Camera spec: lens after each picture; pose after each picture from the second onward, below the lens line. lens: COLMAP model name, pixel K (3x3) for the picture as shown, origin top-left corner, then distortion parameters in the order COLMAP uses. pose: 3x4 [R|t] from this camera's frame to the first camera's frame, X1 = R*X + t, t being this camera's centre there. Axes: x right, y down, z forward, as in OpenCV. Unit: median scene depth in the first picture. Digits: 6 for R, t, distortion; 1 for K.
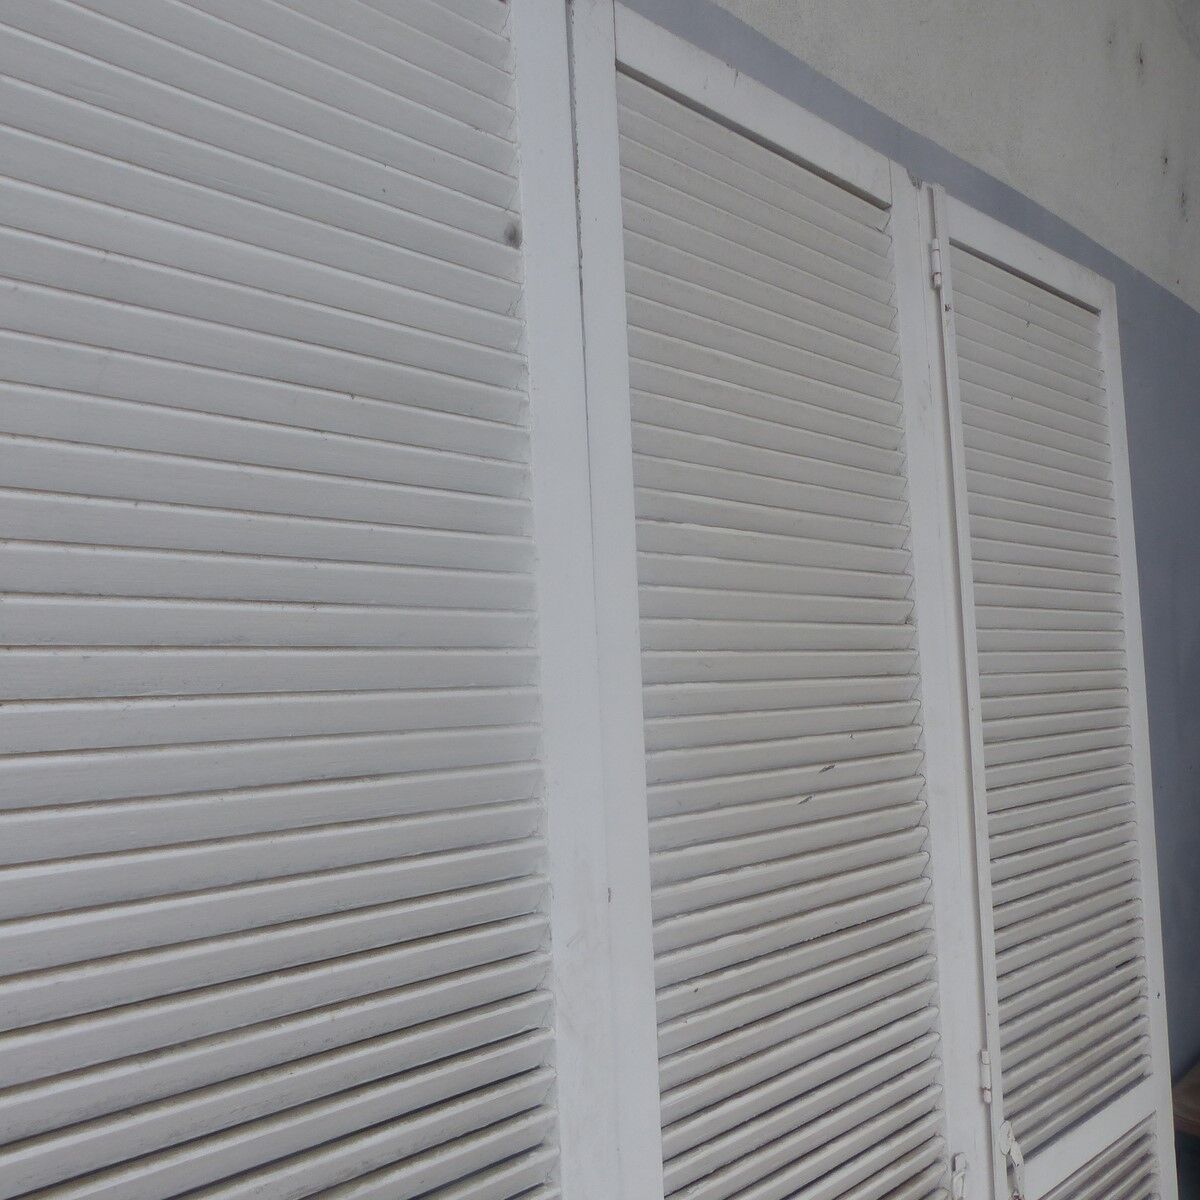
lens RADIAL K [[1216.6, 0, 587.7], [0, 1216.6, 599.7], [0, 0, 1]] dist [-0.023133, 0.021281]
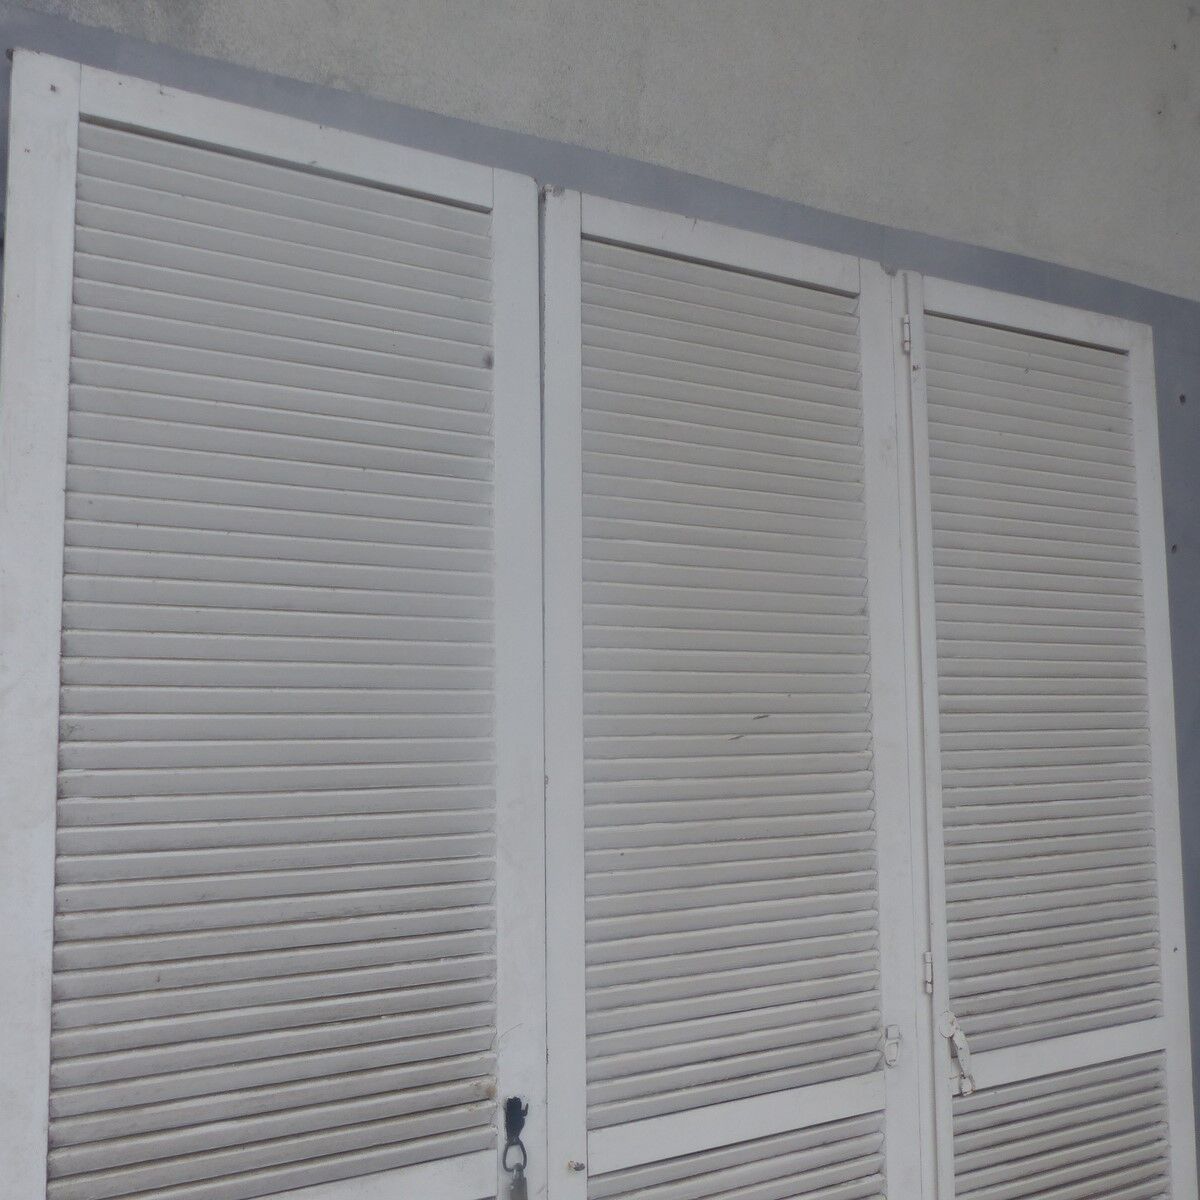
lens RADIAL K [[1239.2, 0, 599.0], [0, 1239.2, 589.6], [0, 0, 1]] dist [-0.043333, 0.041763]
pose [[0.955682, 0.000045, -0.294401, 0.397627], [-0.007350, 0.999692, -0.023707, 0.027031], [0.294309, 0.024820, 0.955388, -0.360151]]
